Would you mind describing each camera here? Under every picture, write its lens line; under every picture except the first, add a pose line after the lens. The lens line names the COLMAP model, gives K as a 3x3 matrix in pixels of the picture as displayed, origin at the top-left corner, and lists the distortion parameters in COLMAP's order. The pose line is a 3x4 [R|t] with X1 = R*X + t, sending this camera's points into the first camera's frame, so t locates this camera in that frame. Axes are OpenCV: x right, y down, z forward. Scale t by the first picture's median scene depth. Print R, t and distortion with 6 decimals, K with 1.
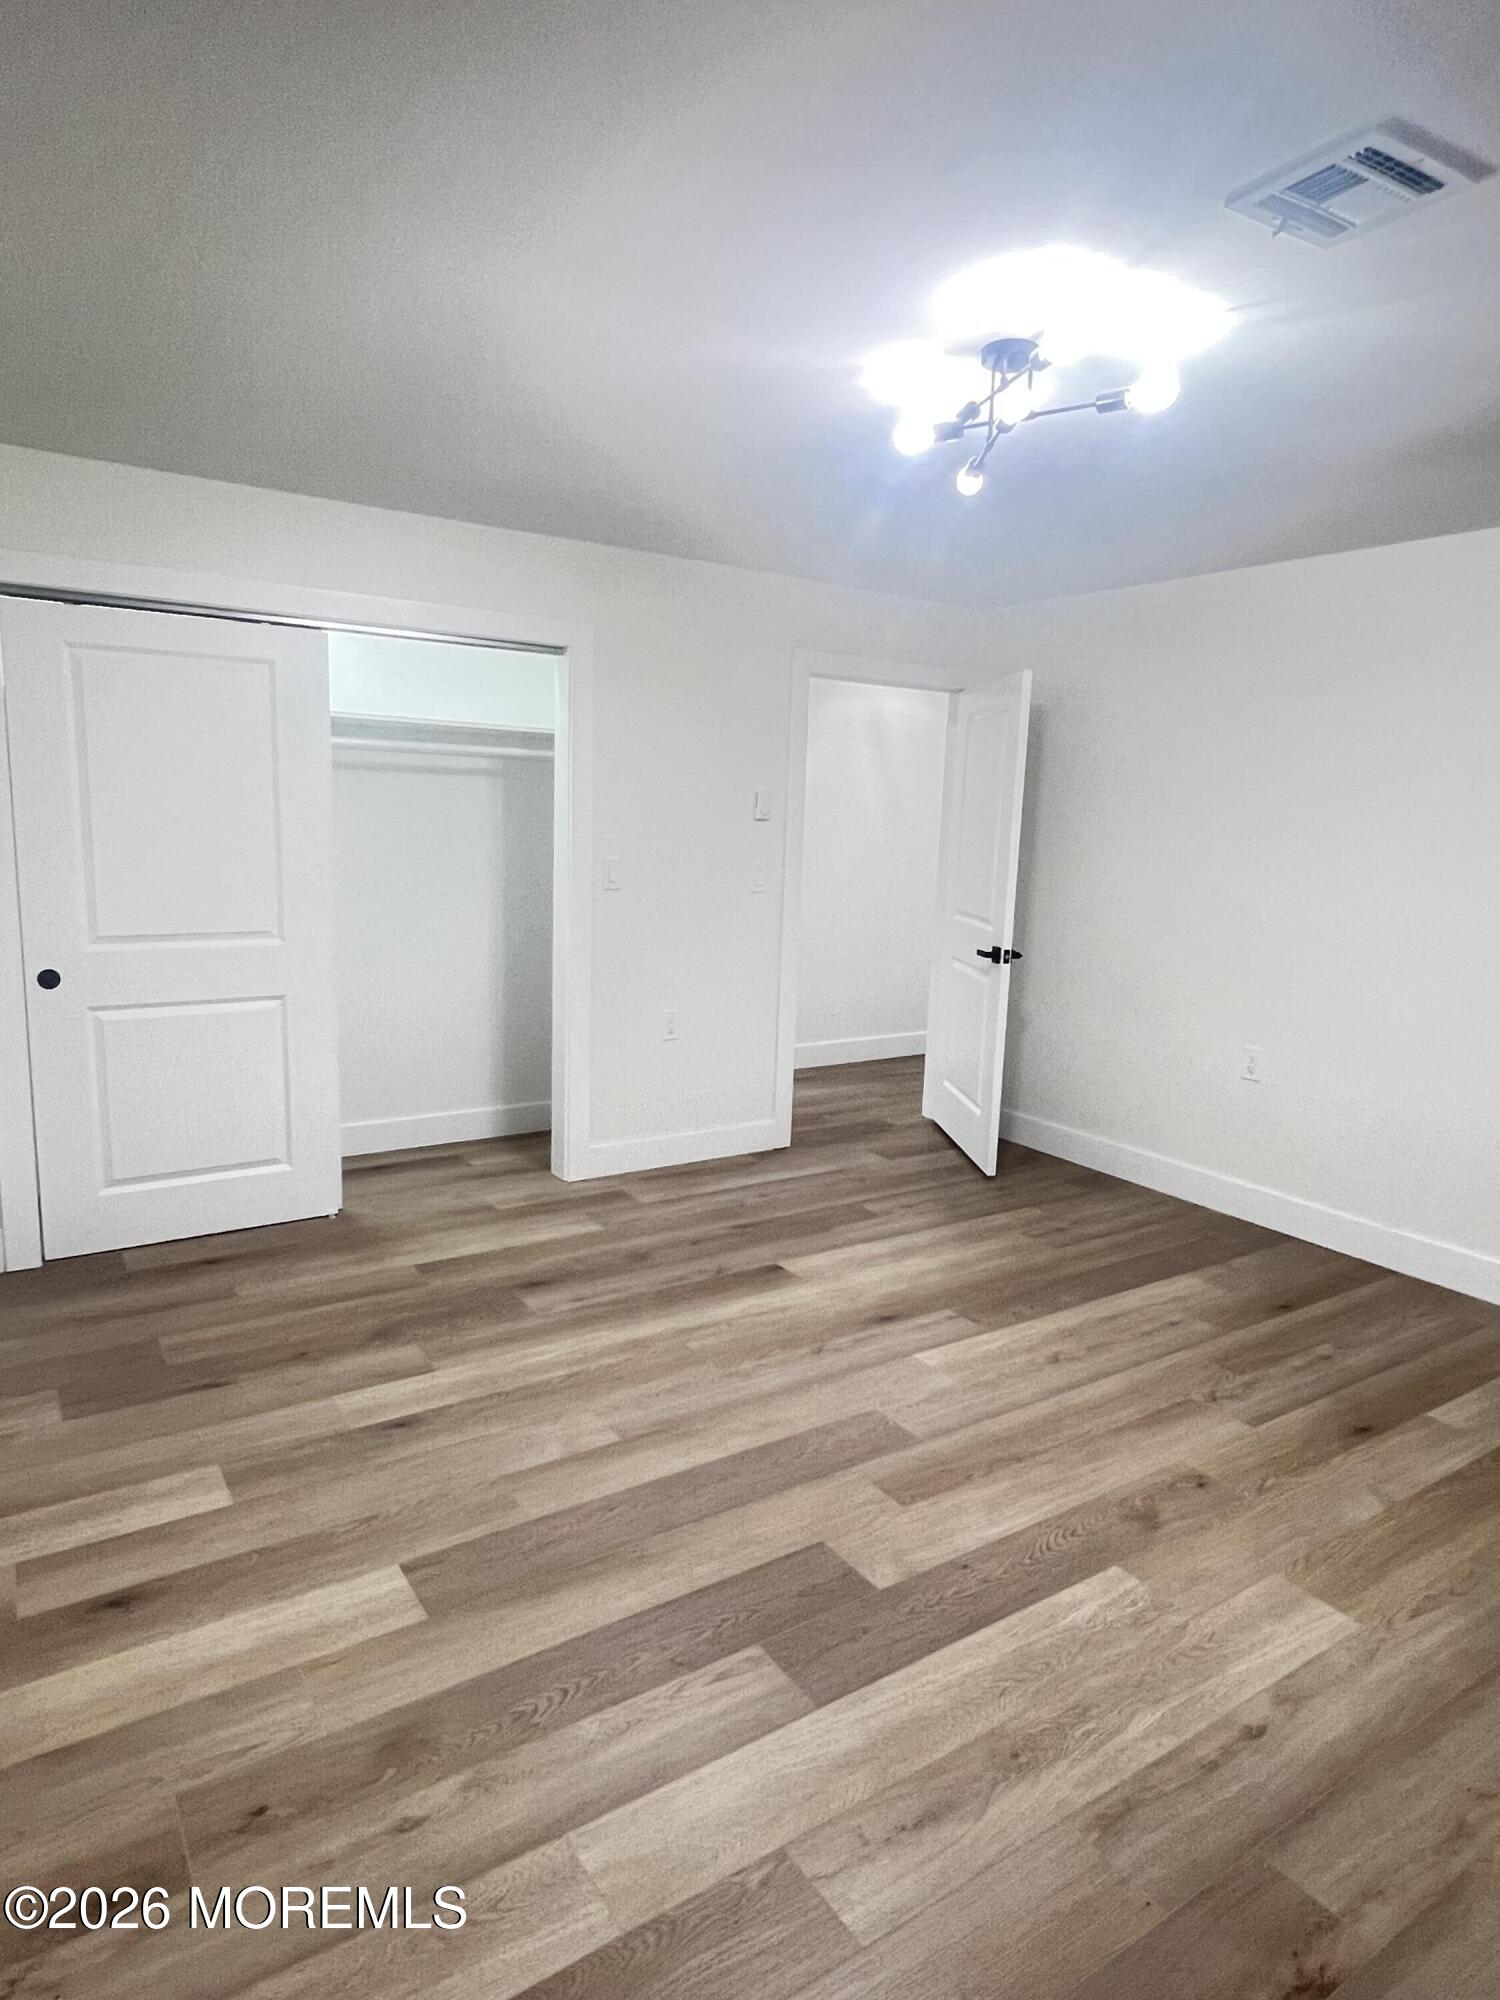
lens RADIAL K [[1173.1, 0, 749.9], [0, 1173.1, 1000.6], [0, 0, 1]] dist [-0.000001, -0.000455]
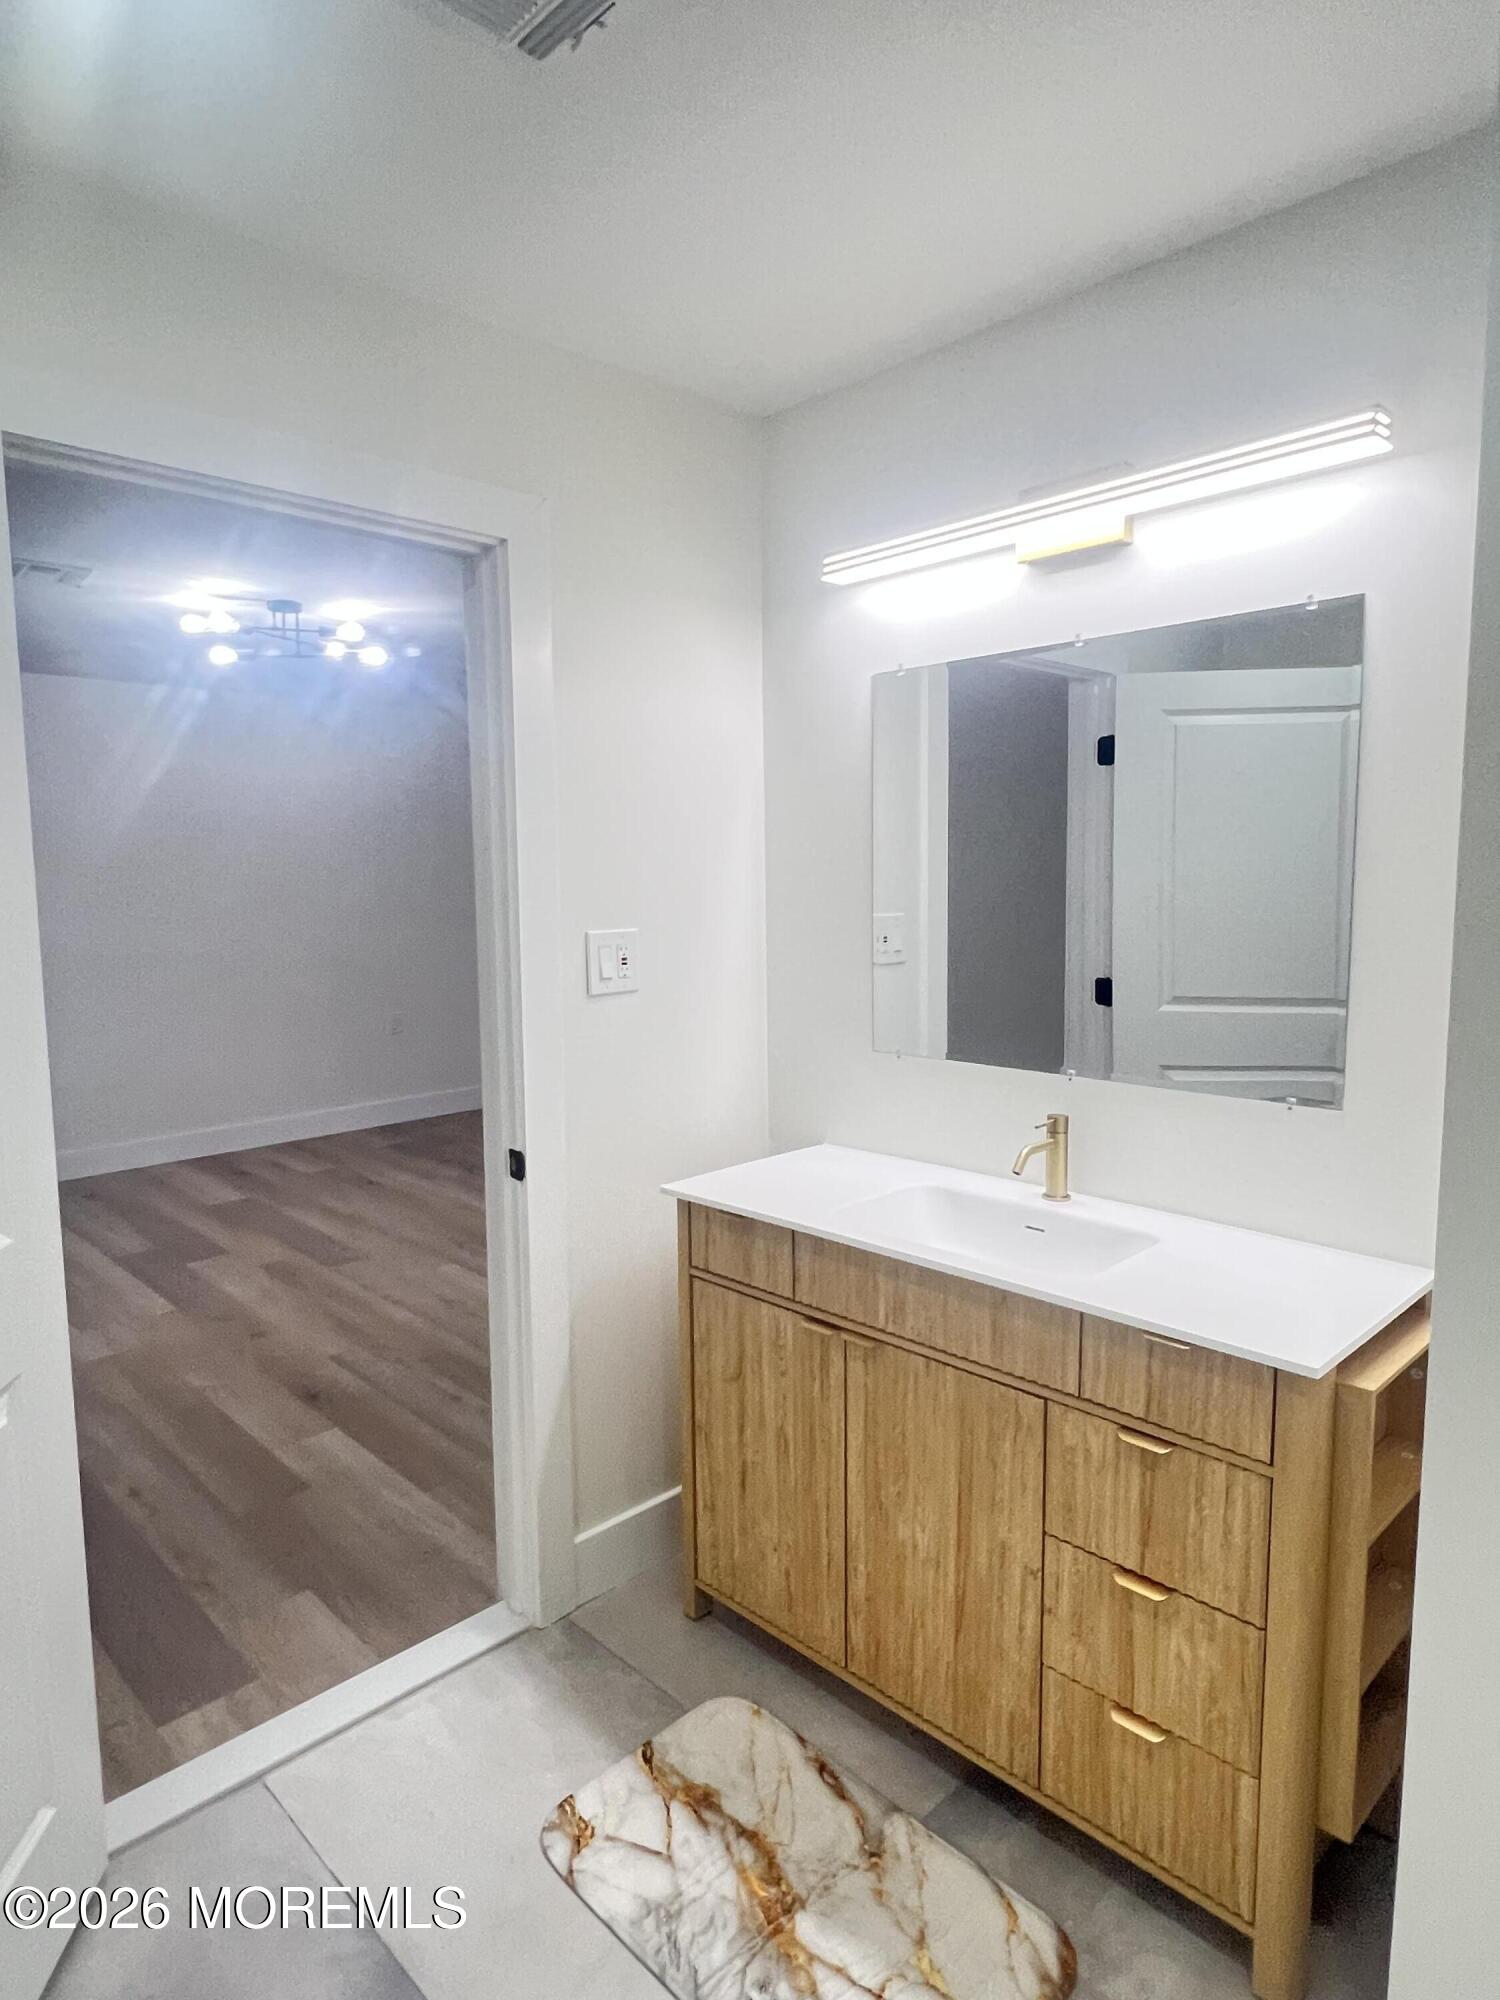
lens RADIAL K [[1173.1, 0, 750.3], [0, 1173.1, 1000.1], [0, 0, 1]] dist [-0.000001, -0.000455]
pose [[0.185762, 0.066125, -0.980367, 1.769074], [-0.147408, 0.988317, 0.038730, -0.120943], [0.971475, 0.137320, 0.193340, 1.200377]]
